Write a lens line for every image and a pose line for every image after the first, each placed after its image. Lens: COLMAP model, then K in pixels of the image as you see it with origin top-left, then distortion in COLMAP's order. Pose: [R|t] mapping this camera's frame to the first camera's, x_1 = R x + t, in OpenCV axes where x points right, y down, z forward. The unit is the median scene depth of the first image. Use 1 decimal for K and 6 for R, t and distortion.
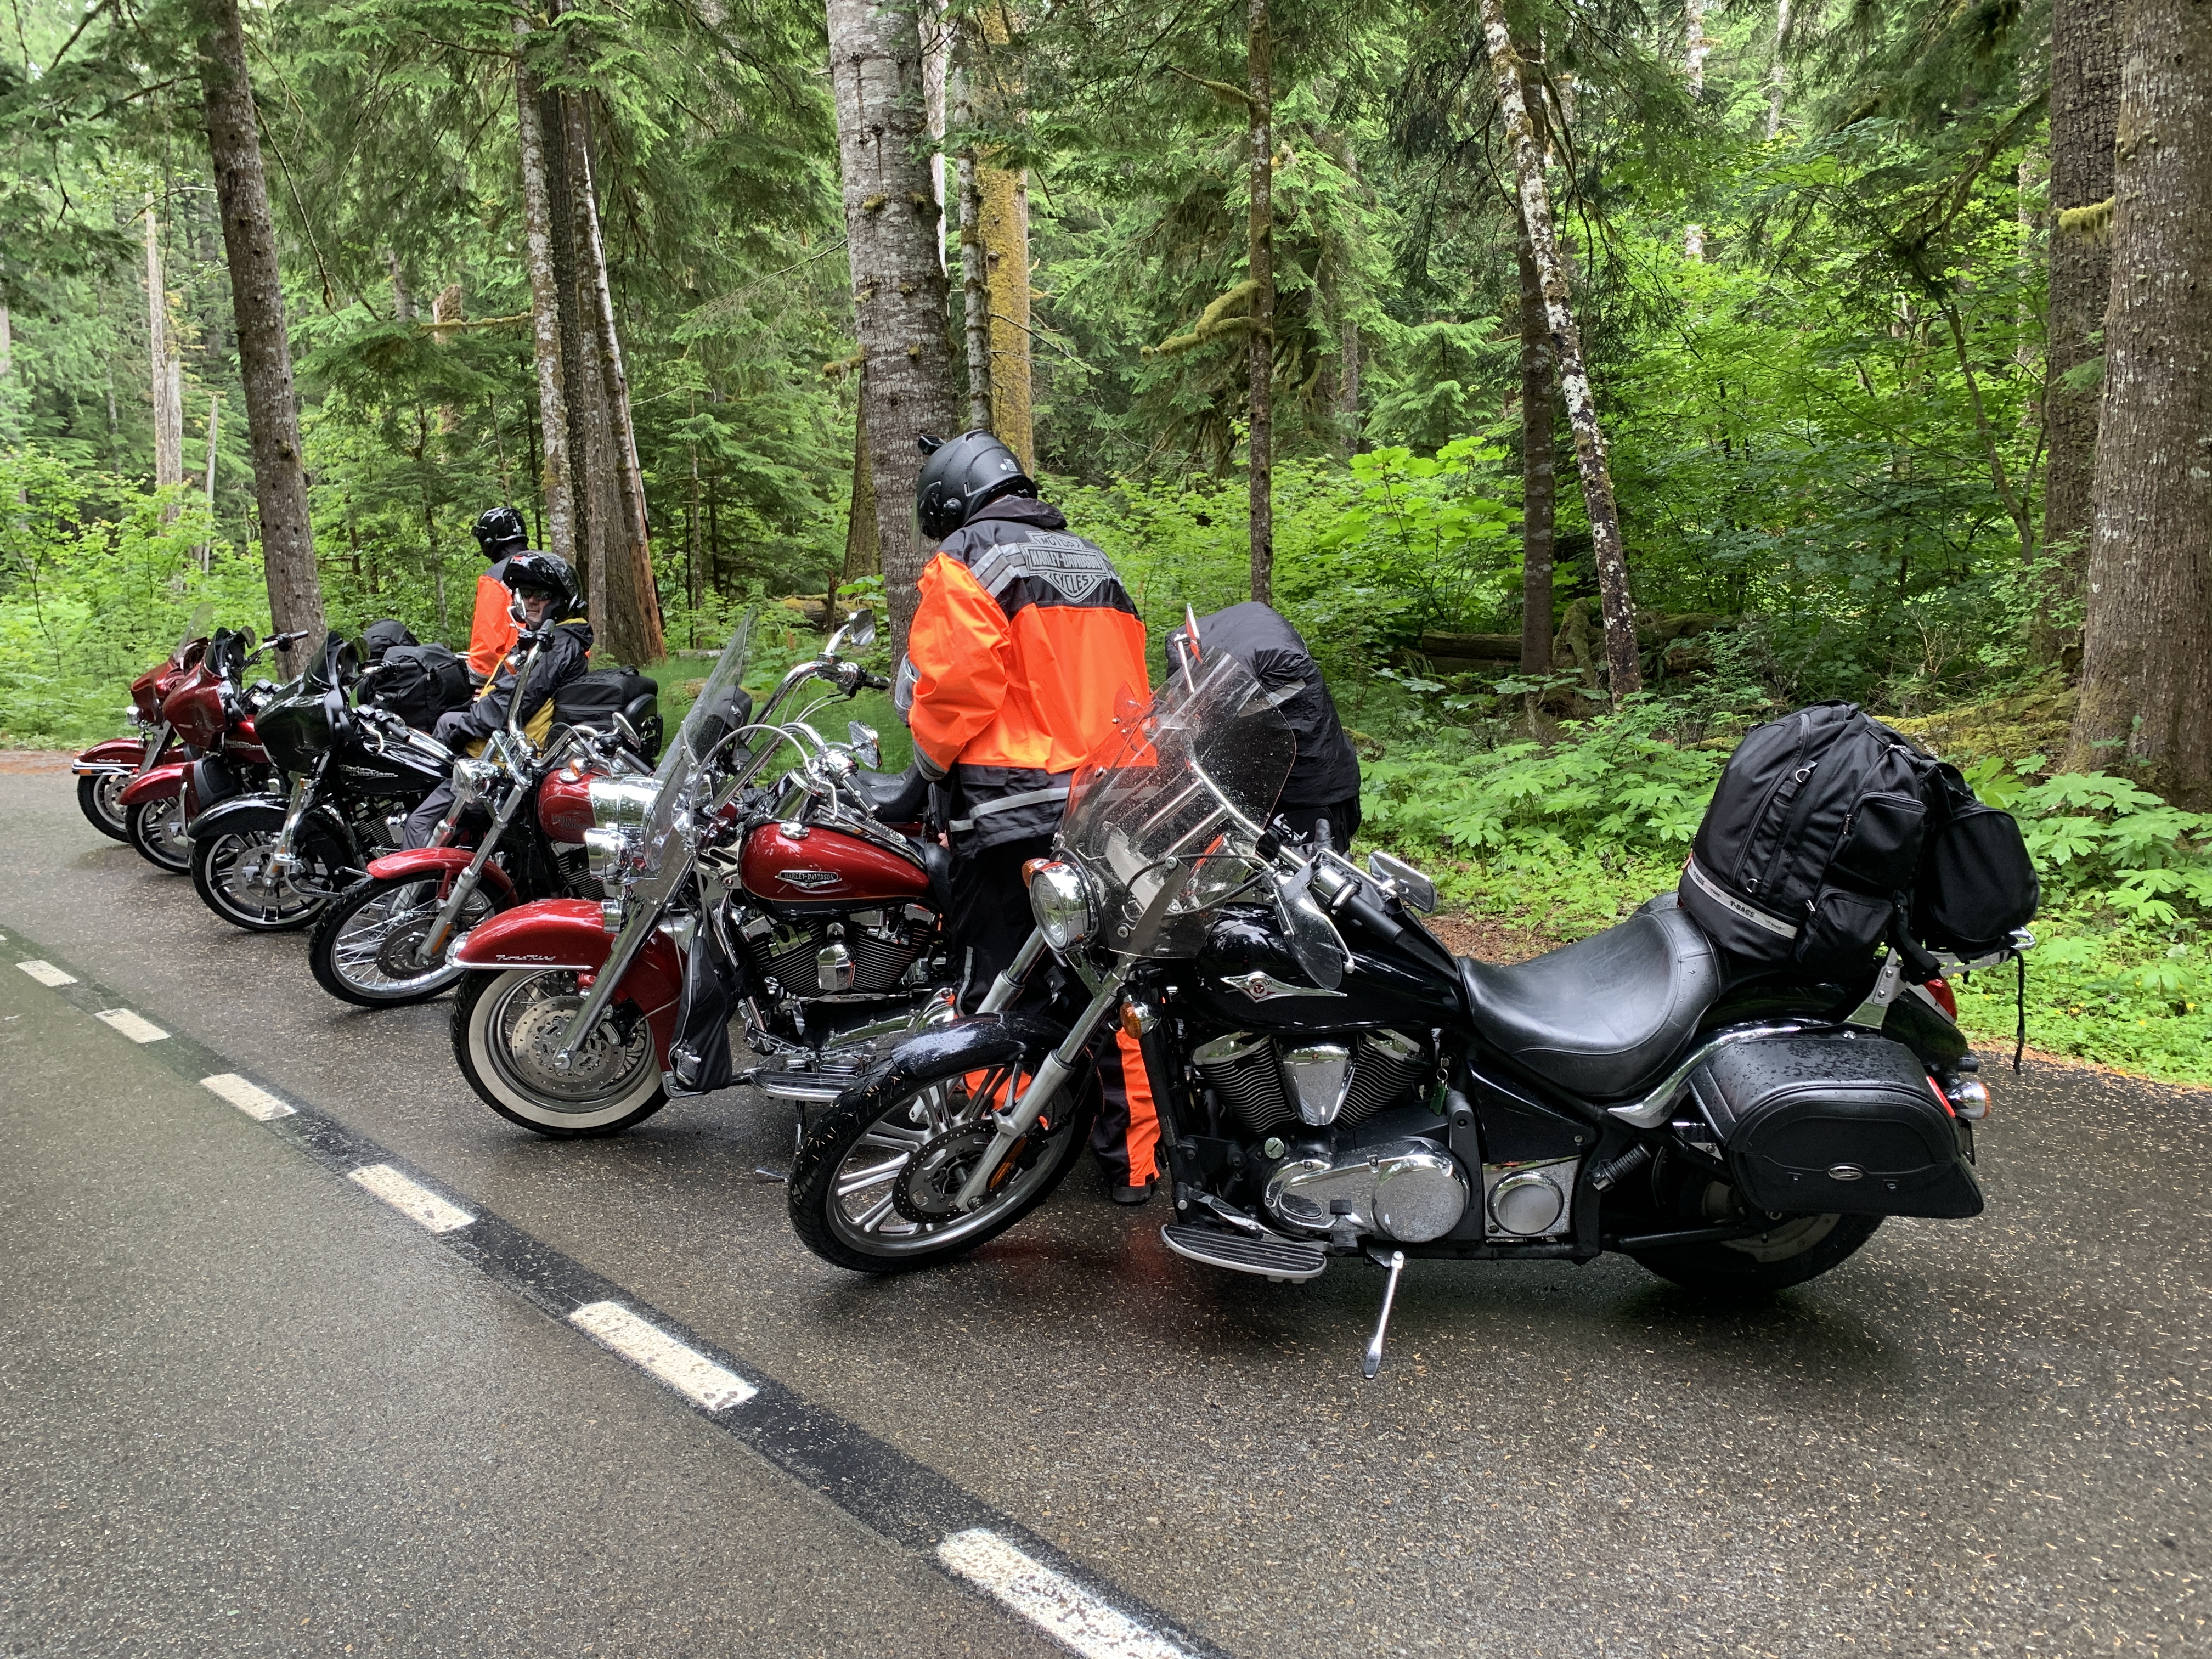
lens RADIAL K [[1711.0, 0, 1106.0], [0, 1711.0, 829.5], [0, 0, 1]] dist [0.009578, -0.007814]
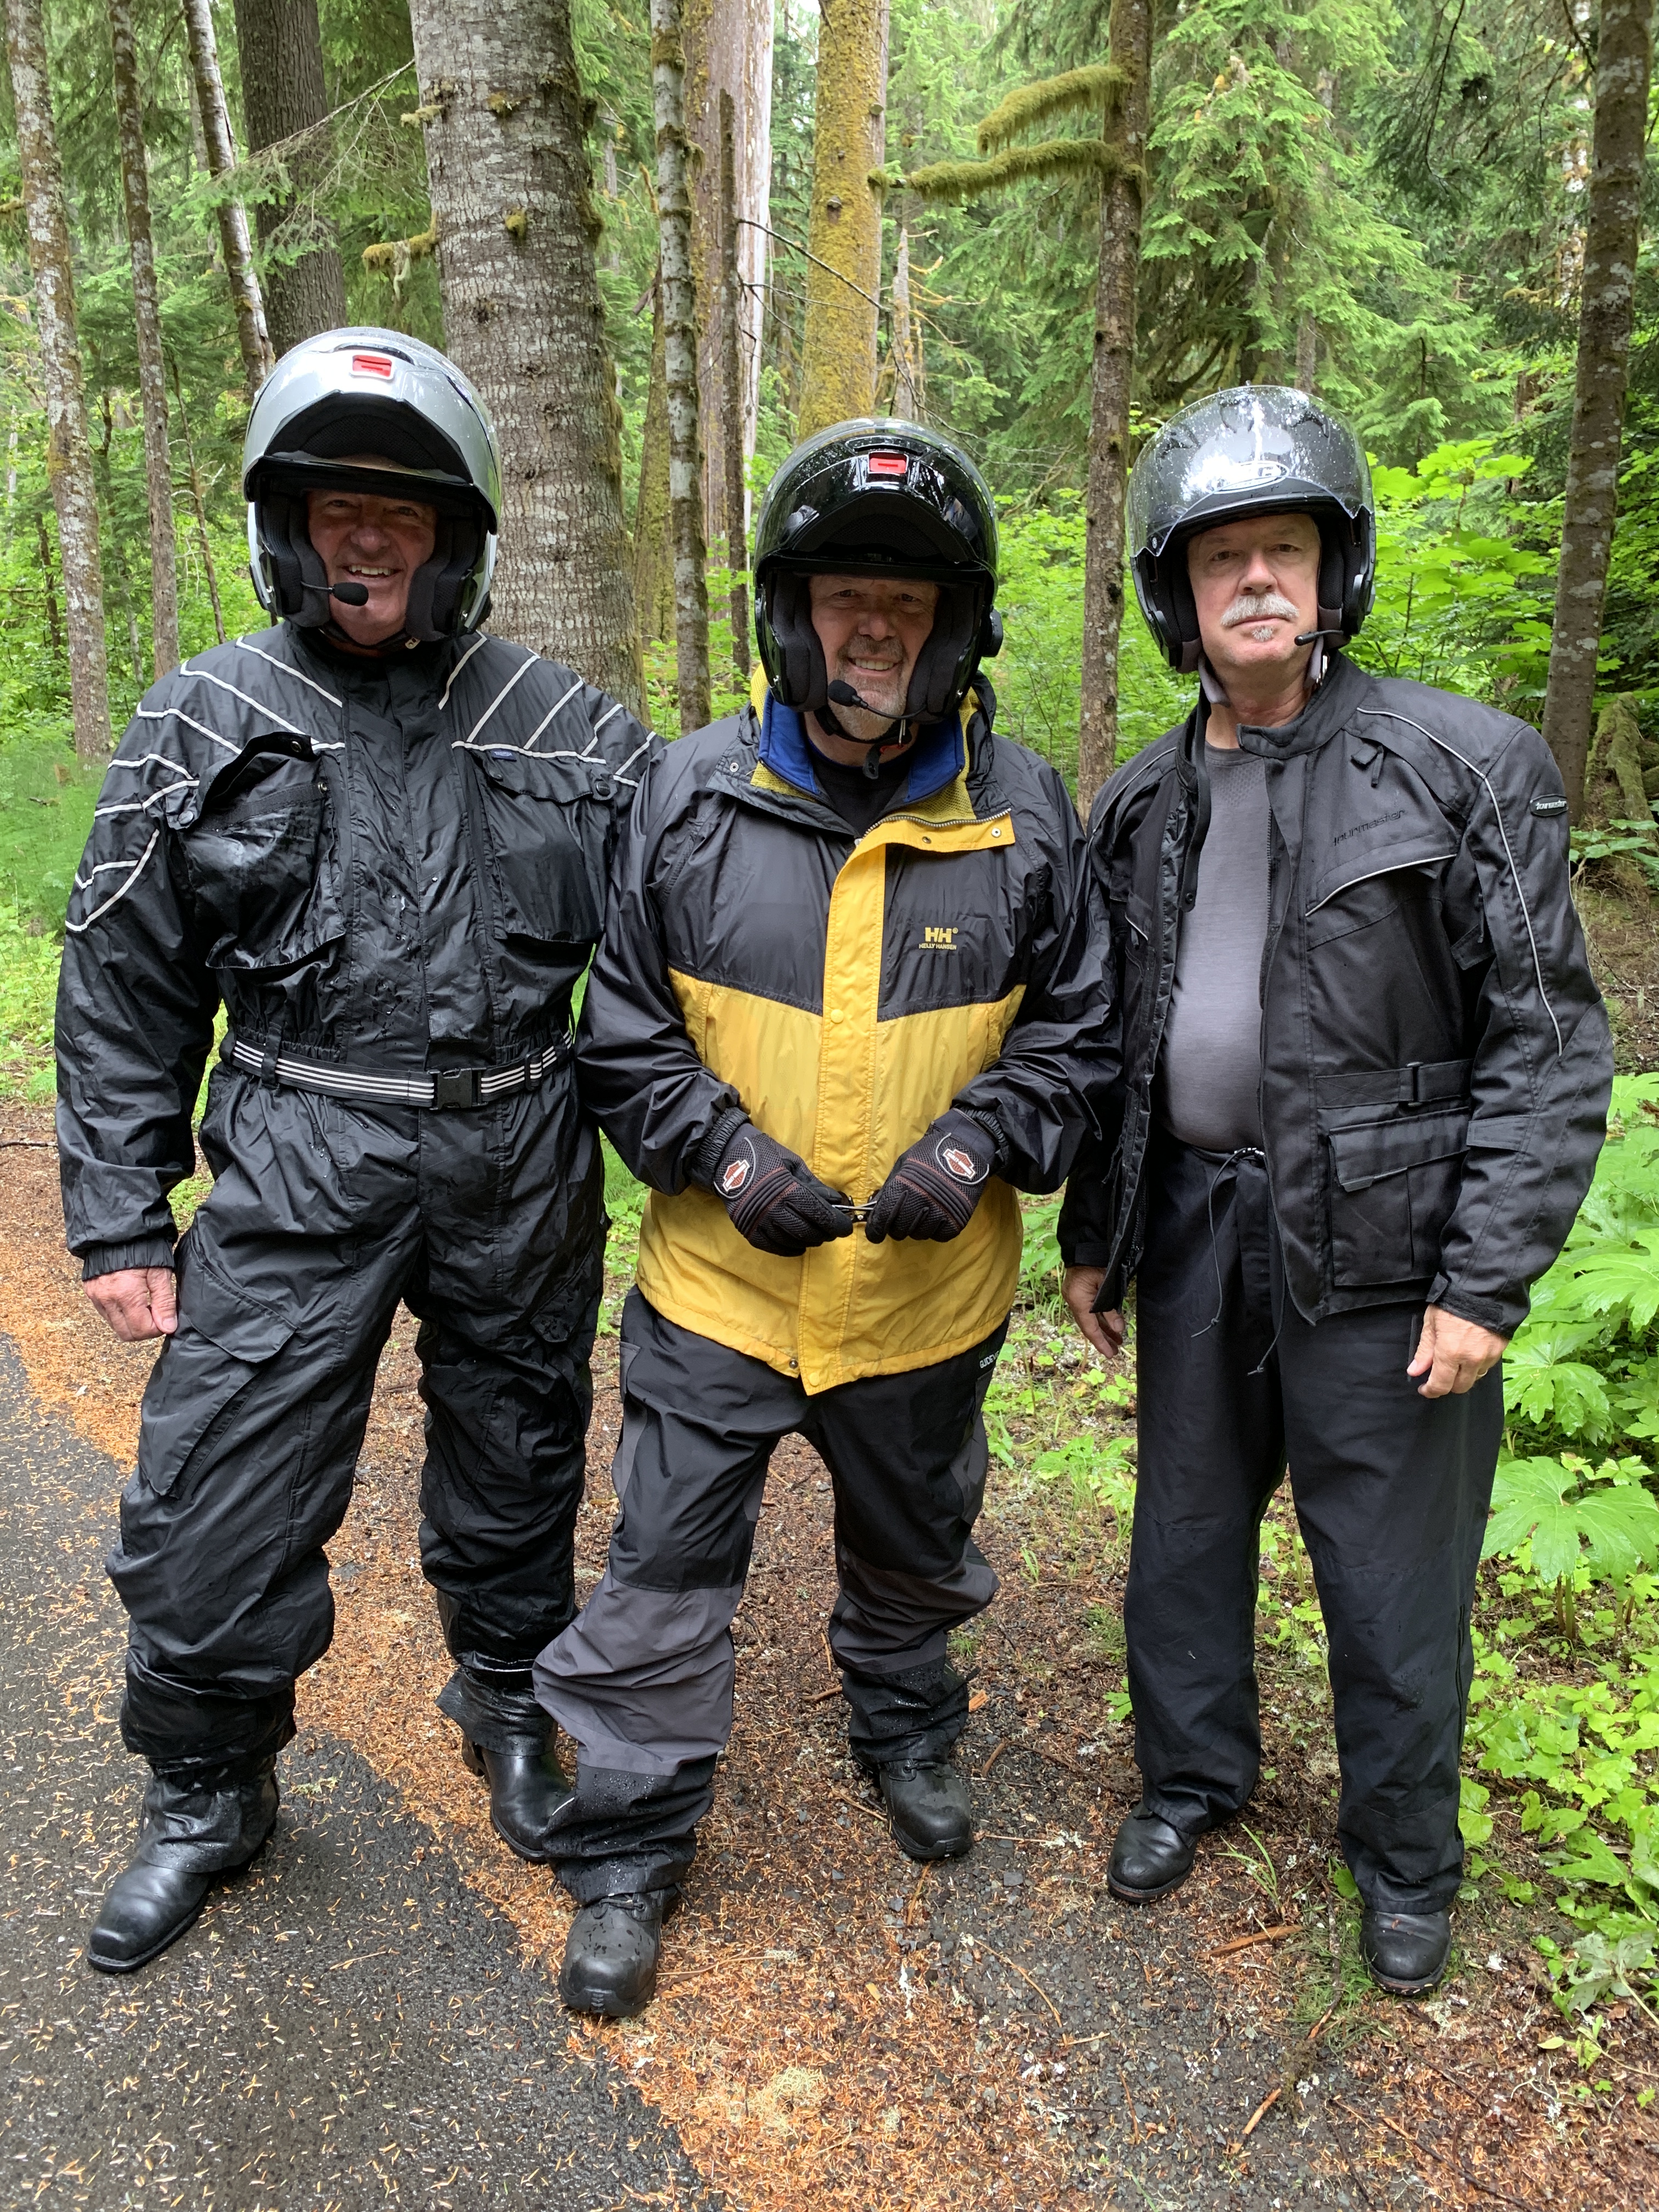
lens RADIAL K [[1715.7, 0, 829.5], [0, 1715.7, 1137.2], [0, 0, 1]] dist [-0.011281, -0.000419]
pose [[0.993302, 0.058514, -0.099639, 0.099561], [-0.044325, 0.989288, 0.139086, -0.089108], [0.106710, -0.133738, 0.985255, 0.599130]]
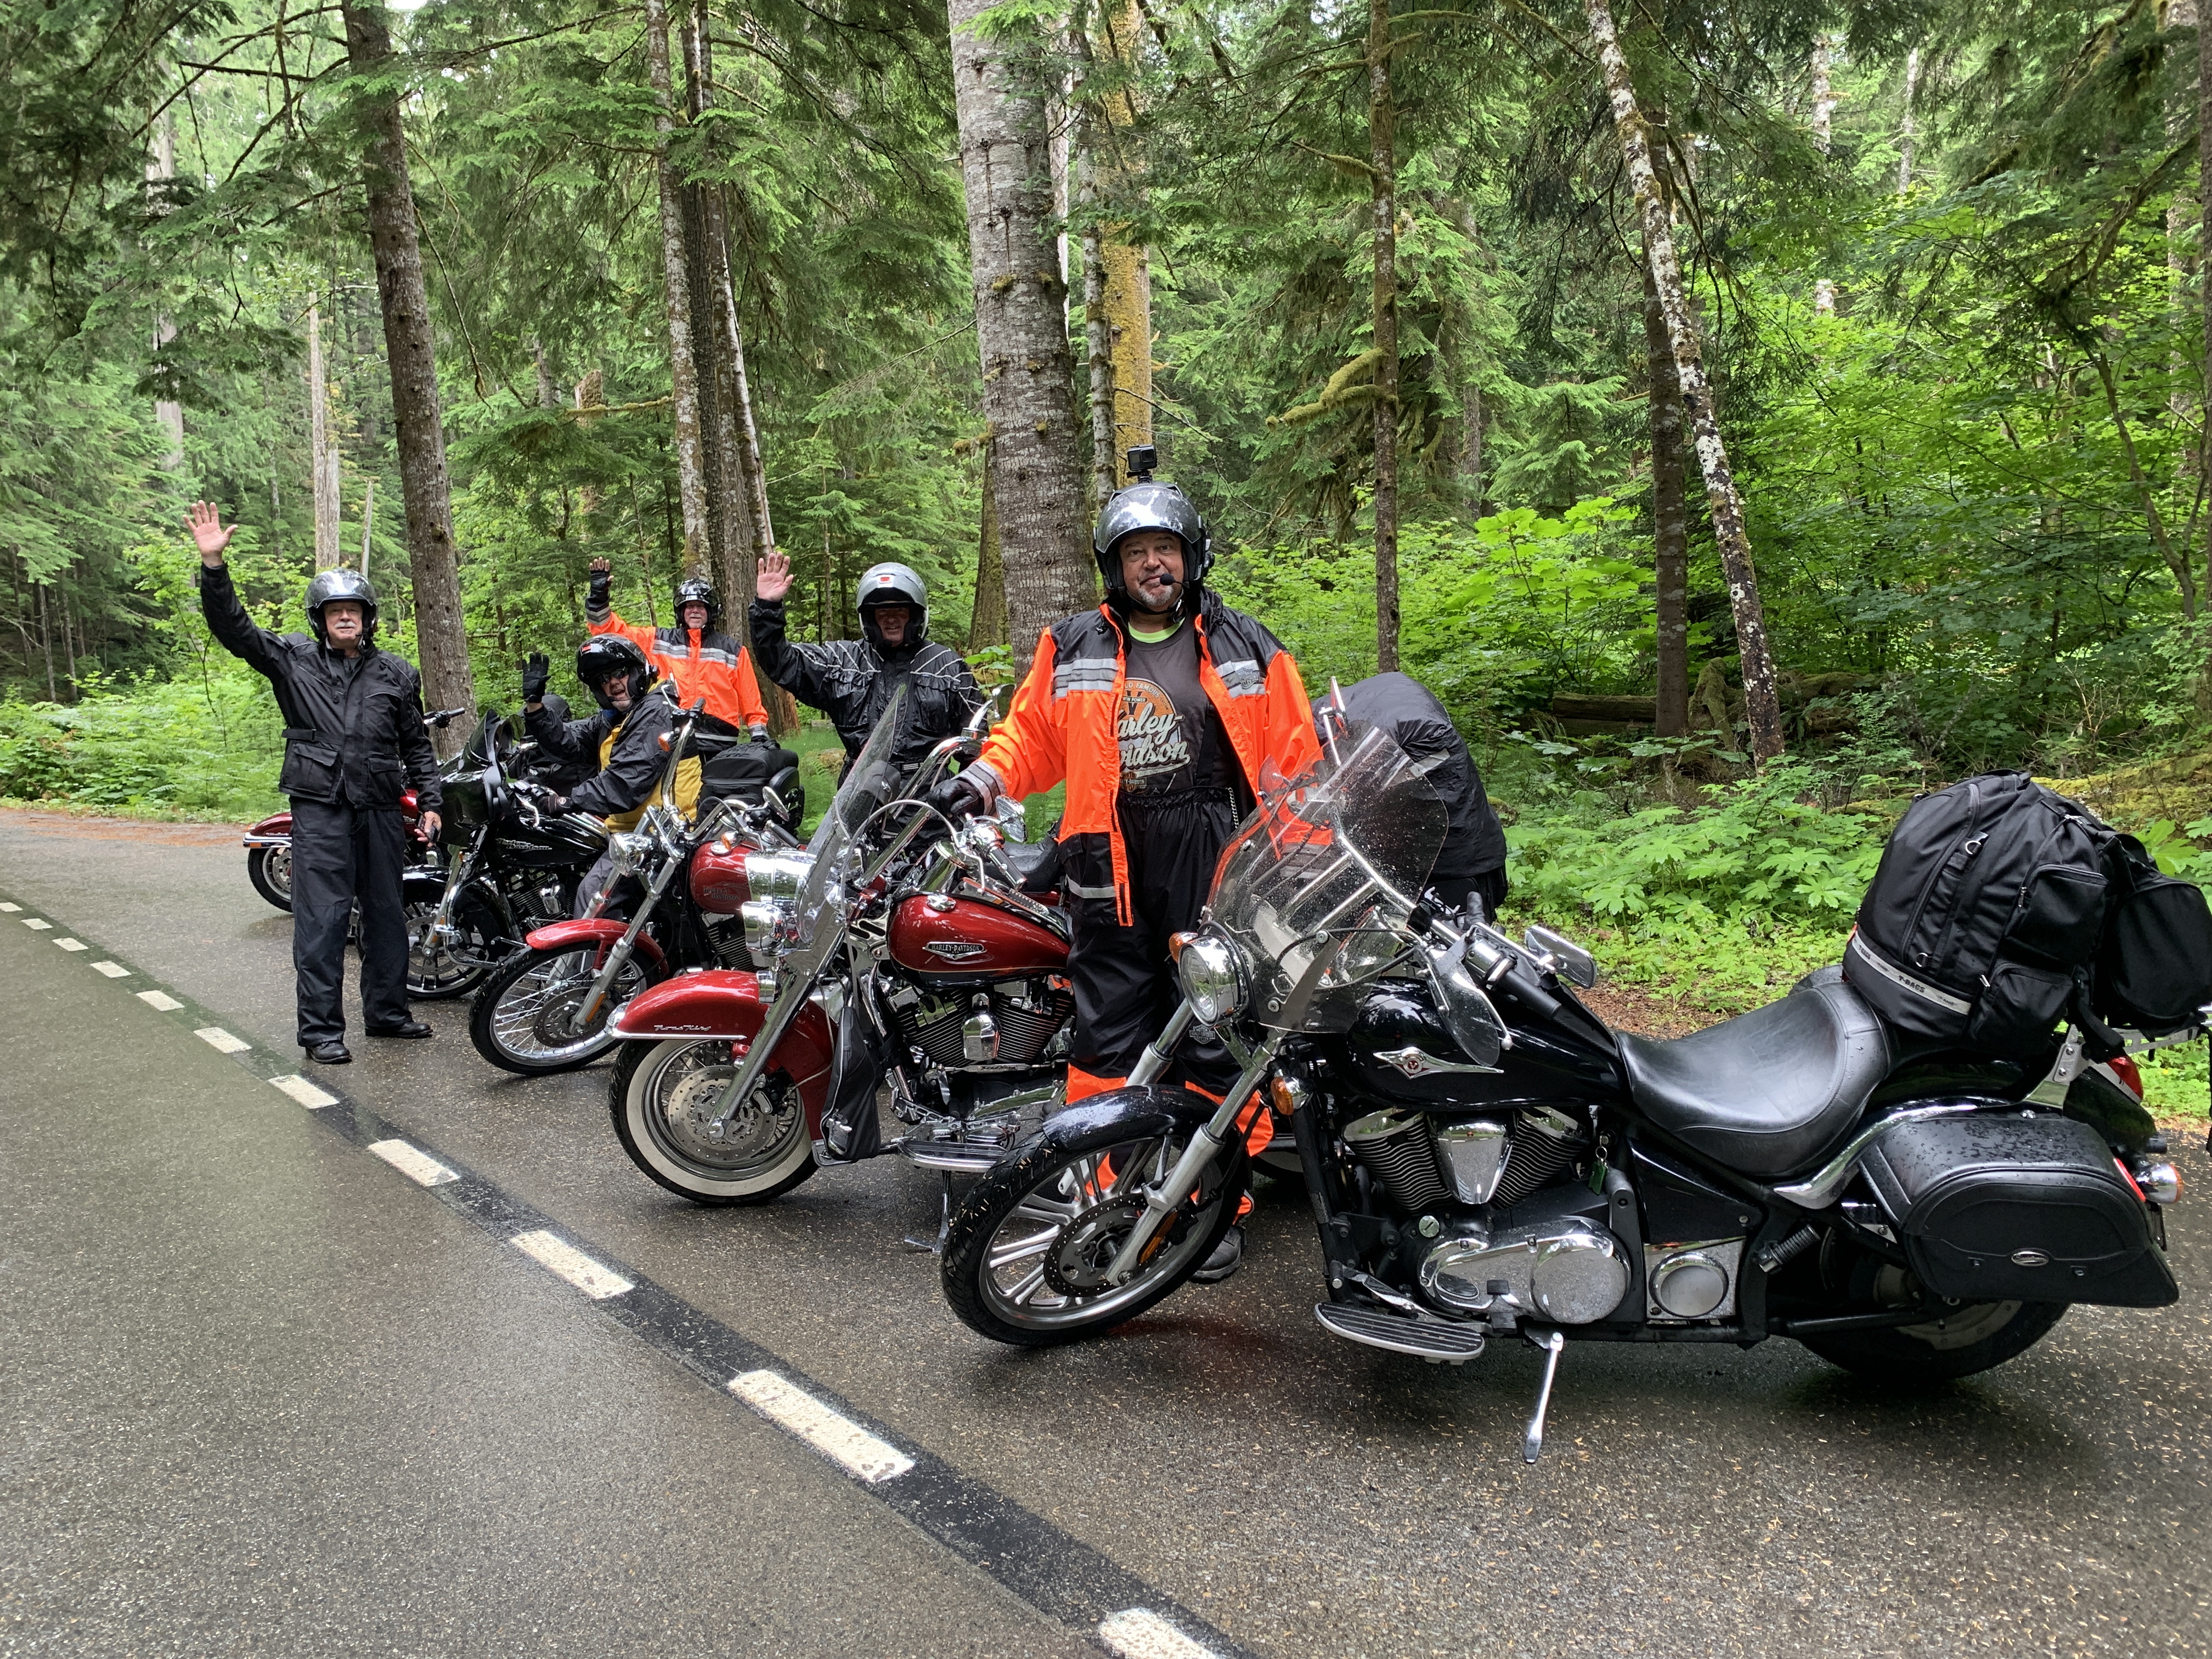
lens RADIAL K [[1711.0, 0, 1106.0], [0, 1711.0, 829.5], [0, 0, 1]] dist [0.009578, -0.007814]
pose [[0.997466, -0.006196, -0.070869, -0.005070], [0.003533, 0.999285, -0.037635, -0.001899], [0.071052, 0.037289, 0.996775, -0.002956]]
